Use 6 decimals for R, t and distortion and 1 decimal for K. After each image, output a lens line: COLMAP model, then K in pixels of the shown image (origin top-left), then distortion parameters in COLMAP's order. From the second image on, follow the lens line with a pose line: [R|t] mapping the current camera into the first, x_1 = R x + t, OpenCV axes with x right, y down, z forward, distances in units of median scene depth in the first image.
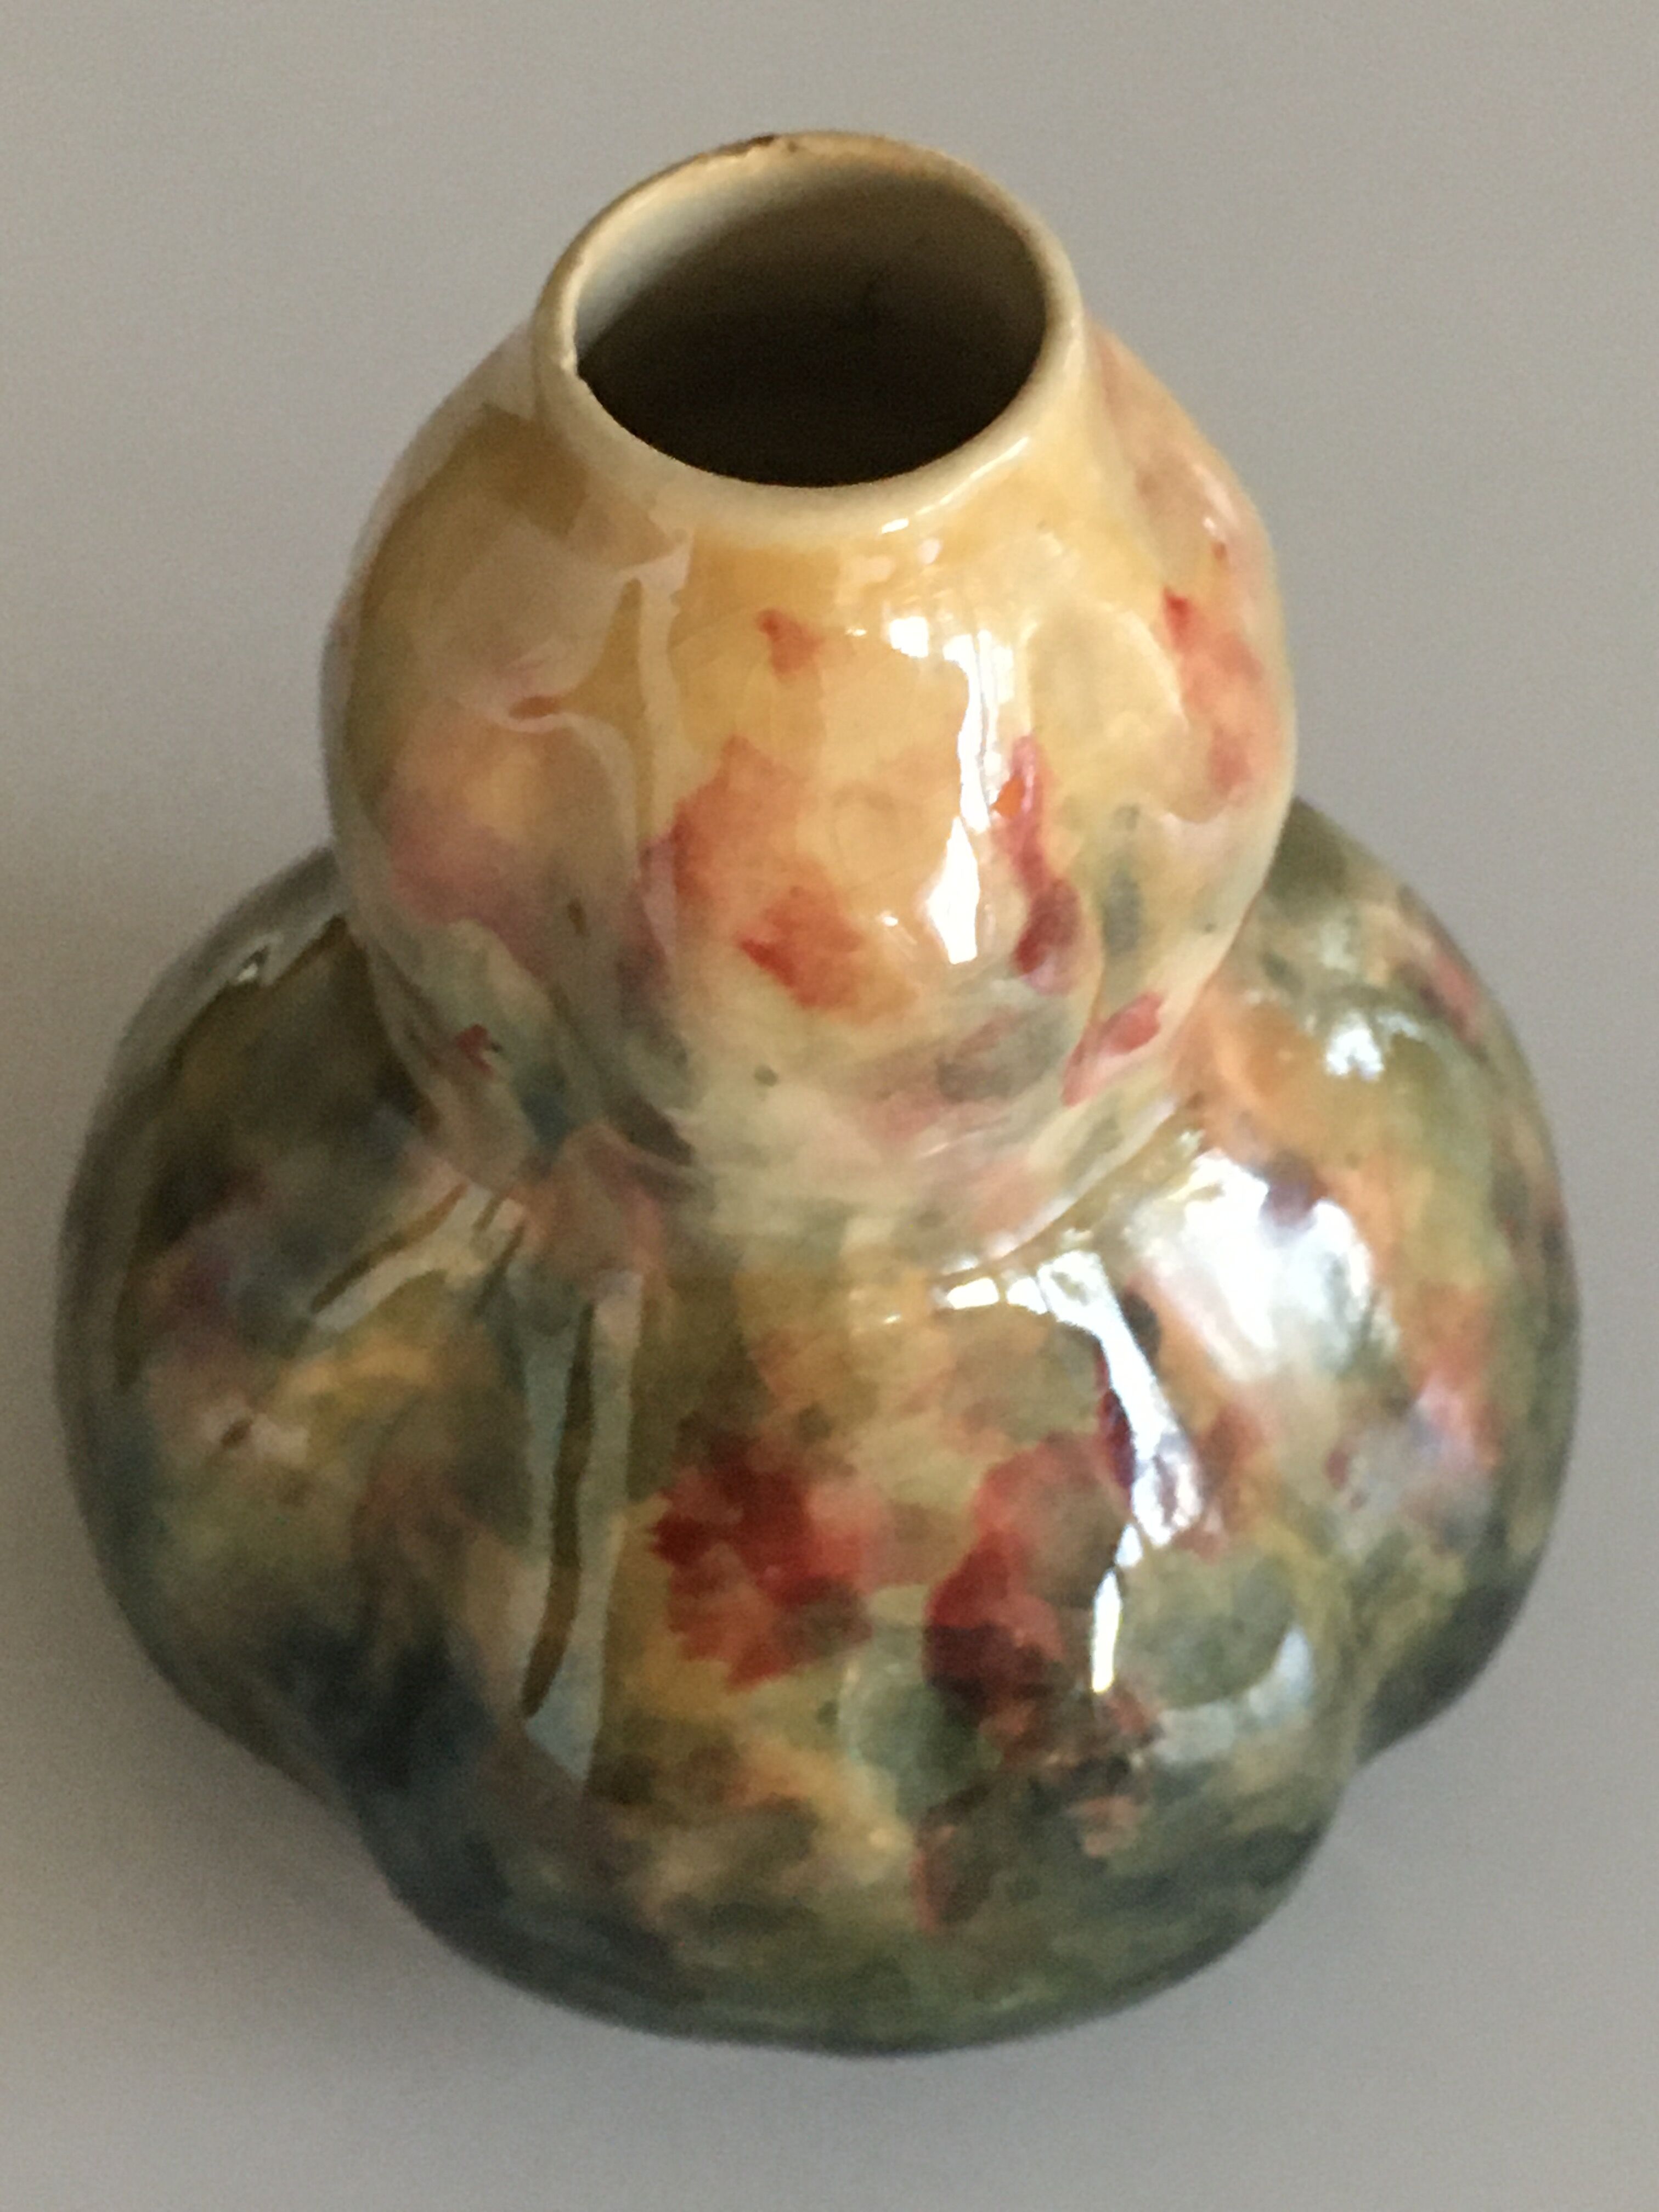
lens RADIAL K [[4125.8, 0, 829.5], [0, 4125.8, 1106.0], [0, 0, 1]] dist [0.176598, -3.342113]
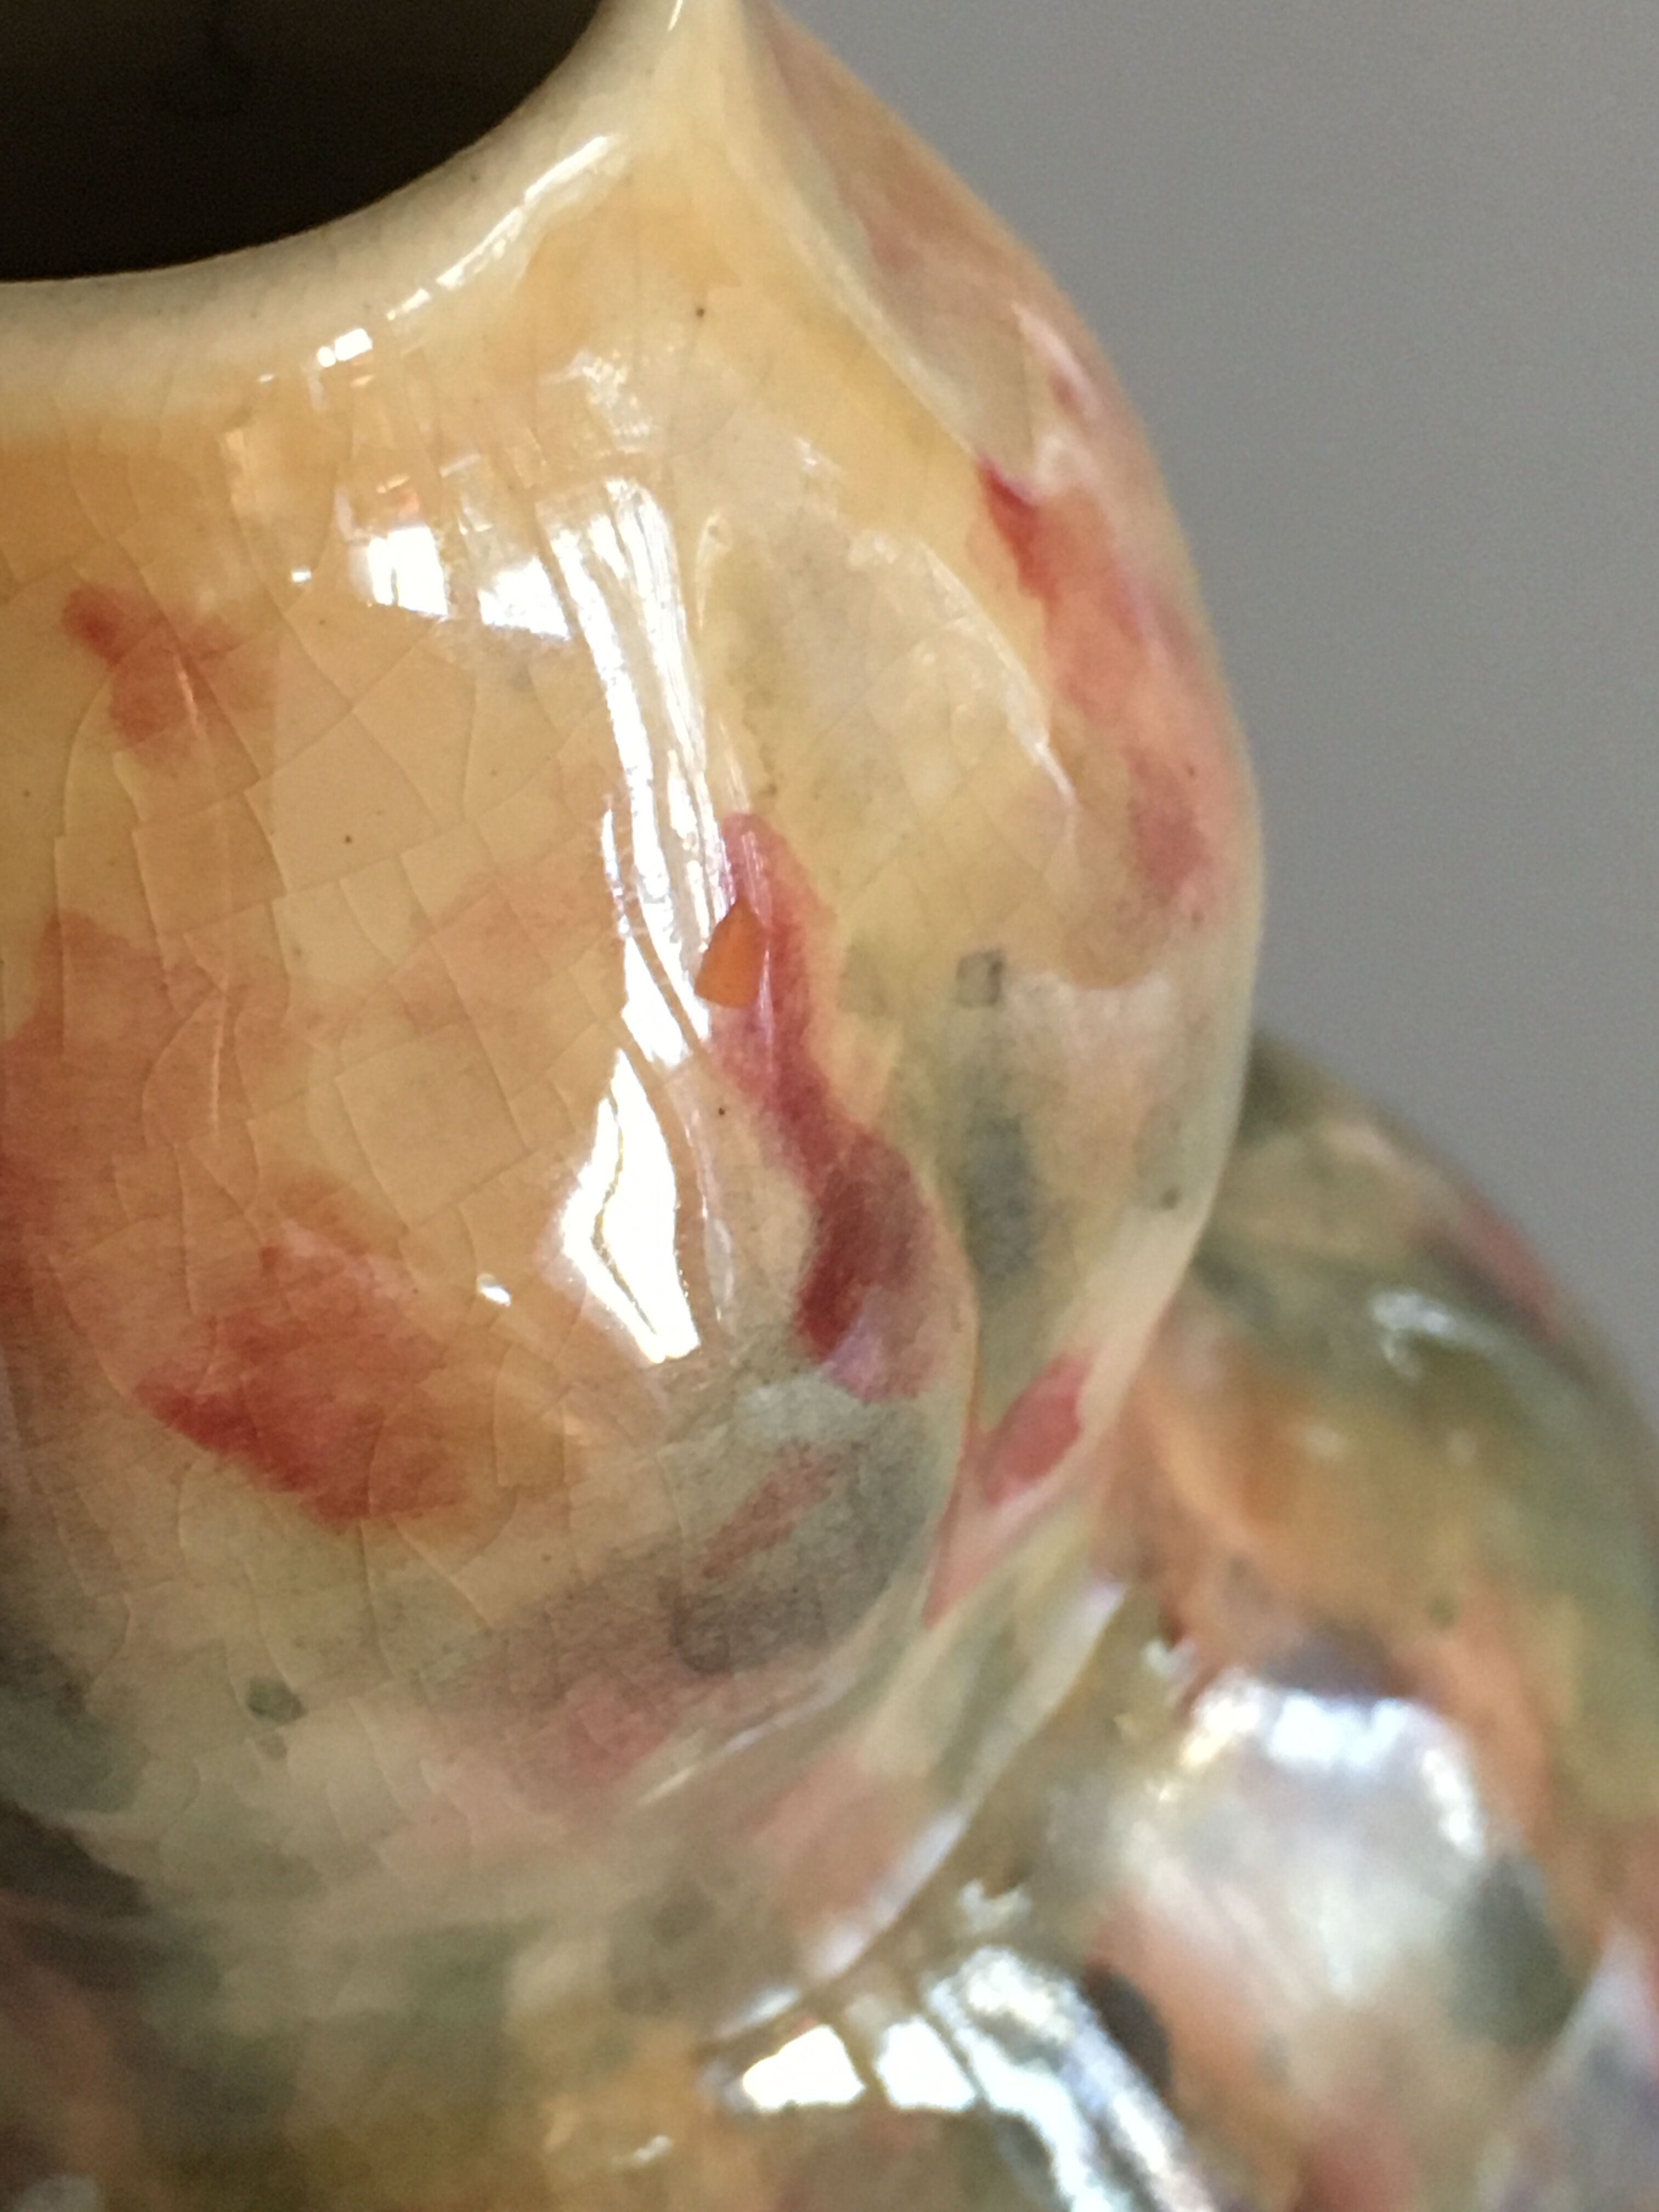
lens RADIAL K [[4125.8, 0, 829.5], [0, 4125.8, 1106.0], [0, 0, 1]] dist [0.176598, -3.342113]
pose [[0.977777, -0.166577, 0.127296, -0.003392], [0.178576, 0.979851, -0.089452, -0.018941], [-0.109830, 0.110196, 0.987823, 0.556311]]
